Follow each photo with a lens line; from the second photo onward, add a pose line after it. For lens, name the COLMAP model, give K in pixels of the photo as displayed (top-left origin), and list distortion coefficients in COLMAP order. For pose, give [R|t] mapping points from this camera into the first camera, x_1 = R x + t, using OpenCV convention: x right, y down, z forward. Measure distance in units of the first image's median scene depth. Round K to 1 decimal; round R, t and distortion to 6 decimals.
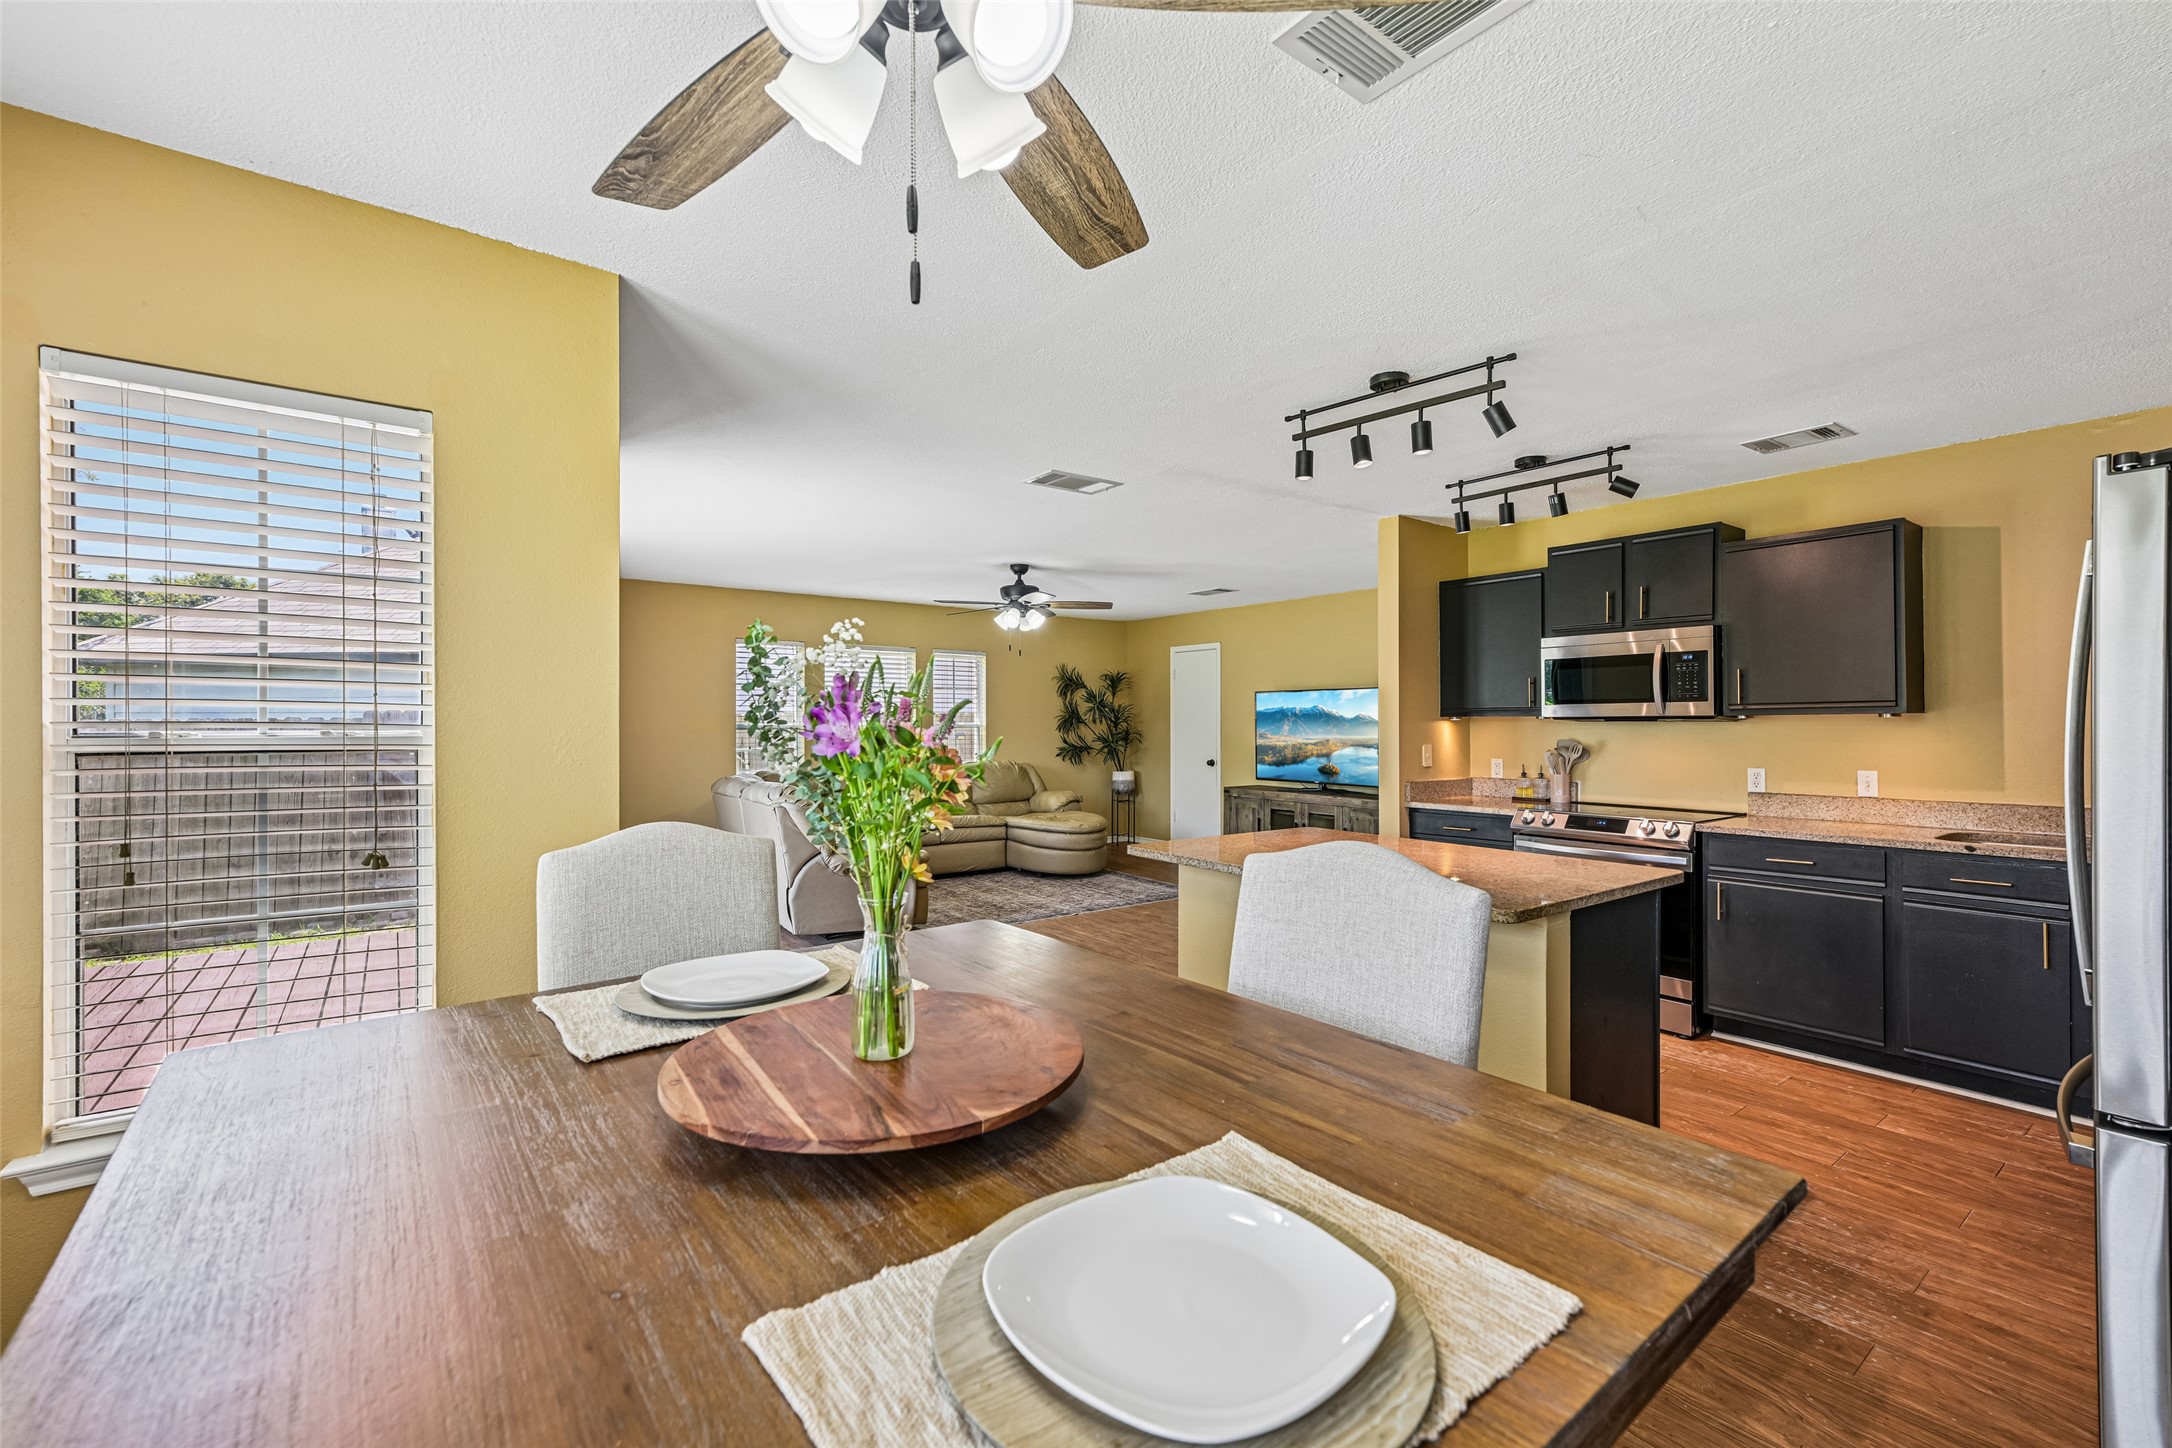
lens RADIAL K [[915.6, 0, 1088.2], [0, 915.6, 725.7], [0, 0, 1]] dist [0.009135, 0.000210]
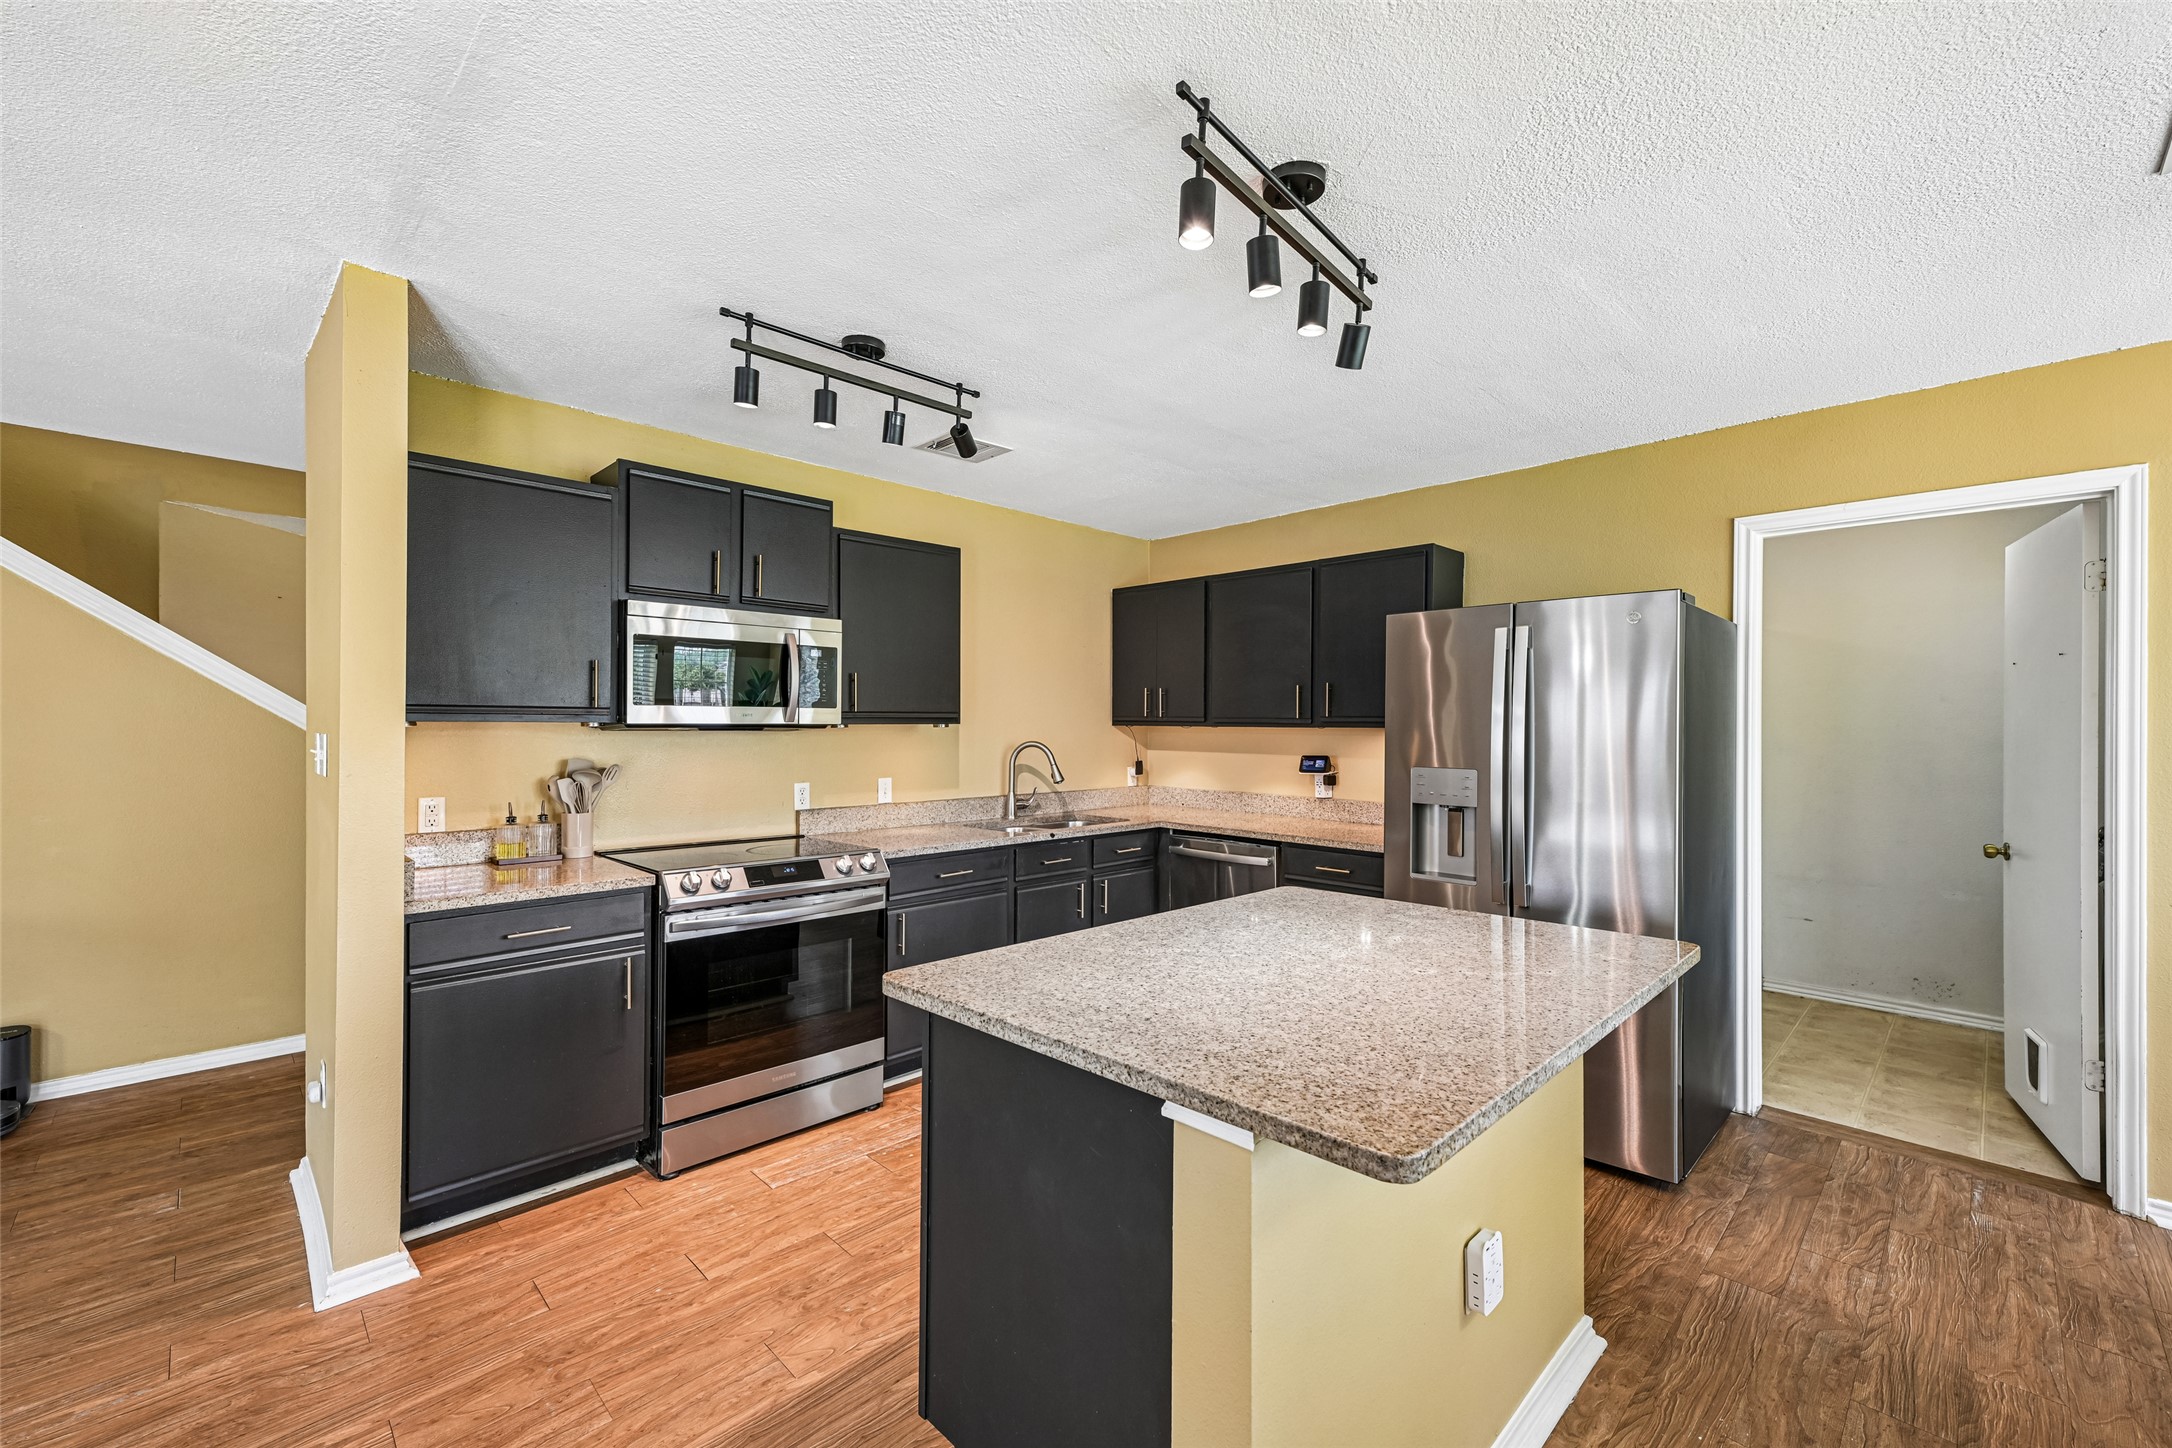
lens RADIAL K [[893.0, 0, 1083.4], [0, 893.0, 724.9], [0, 0, 1]] dist [0.011641, 0.000228]
pose [[-0.126648, 0.005771, 0.991931, -0.098793], [-0.000092, 0.999983, -0.005829, -0.003066], [-0.991948, -0.000829, -0.126645, 0.474620]]
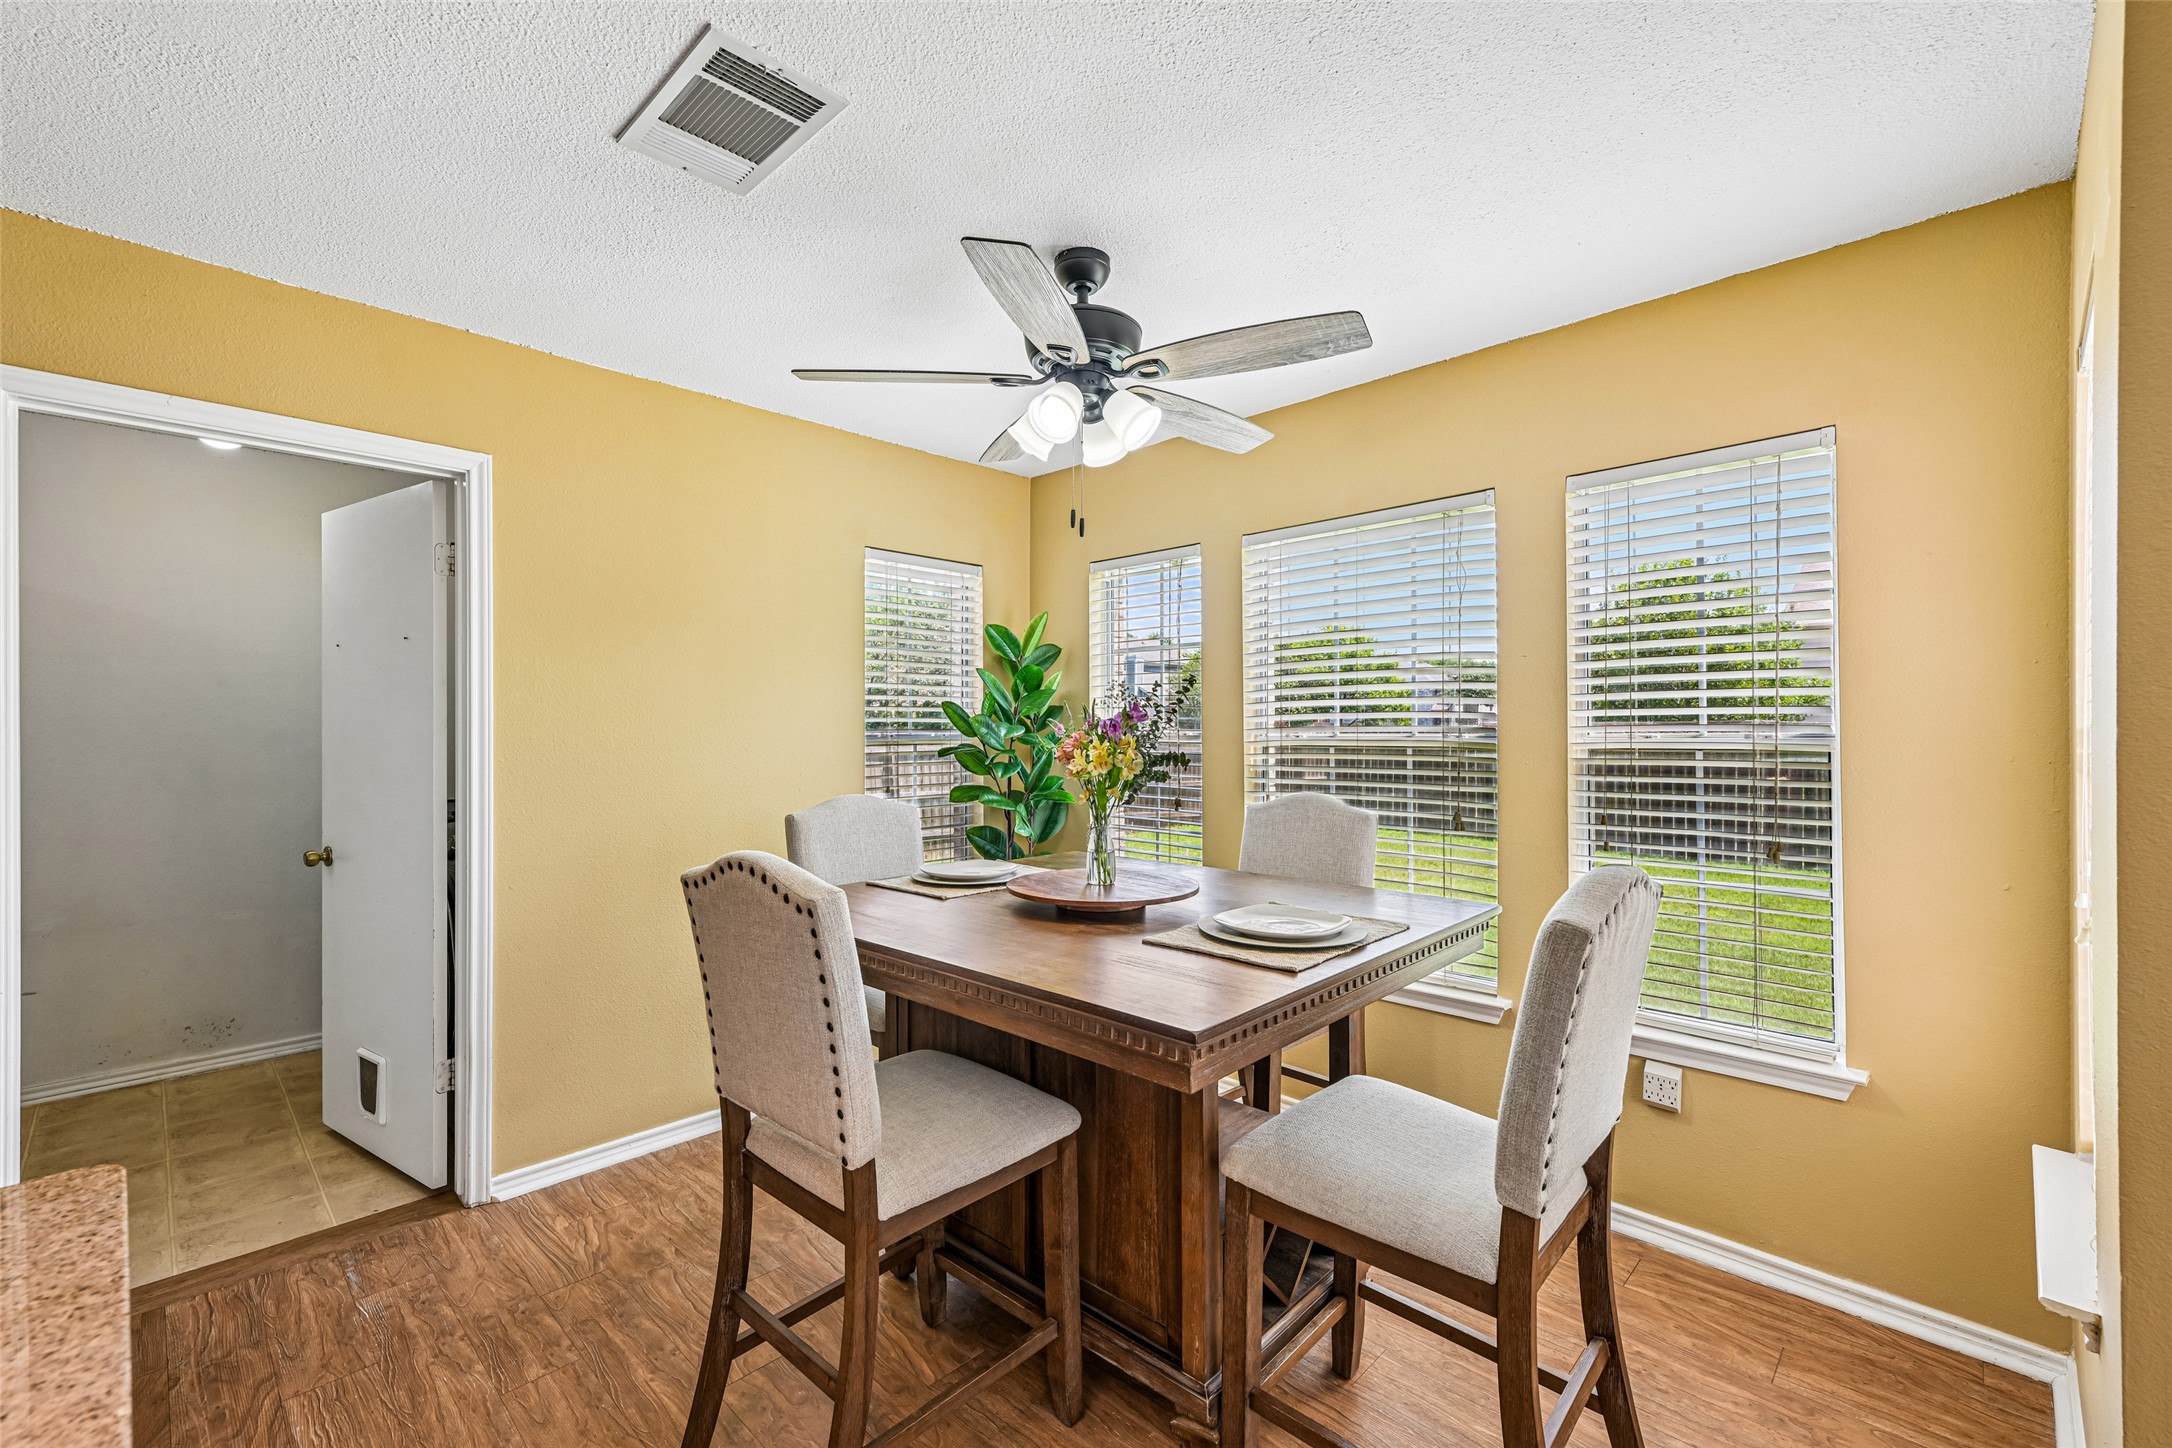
lens RADIAL K [[915.6, 0, 1088.2], [0, 915.6, 725.7], [0, 0, 1]] dist [0.009135, 0.000210]
pose [[-0.988736, 0.004516, -0.149603, 0.016140], [0.003330, 0.999961, 0.008182, -0.002664], [0.149634, 0.007592, -0.988712, 0.415894]]
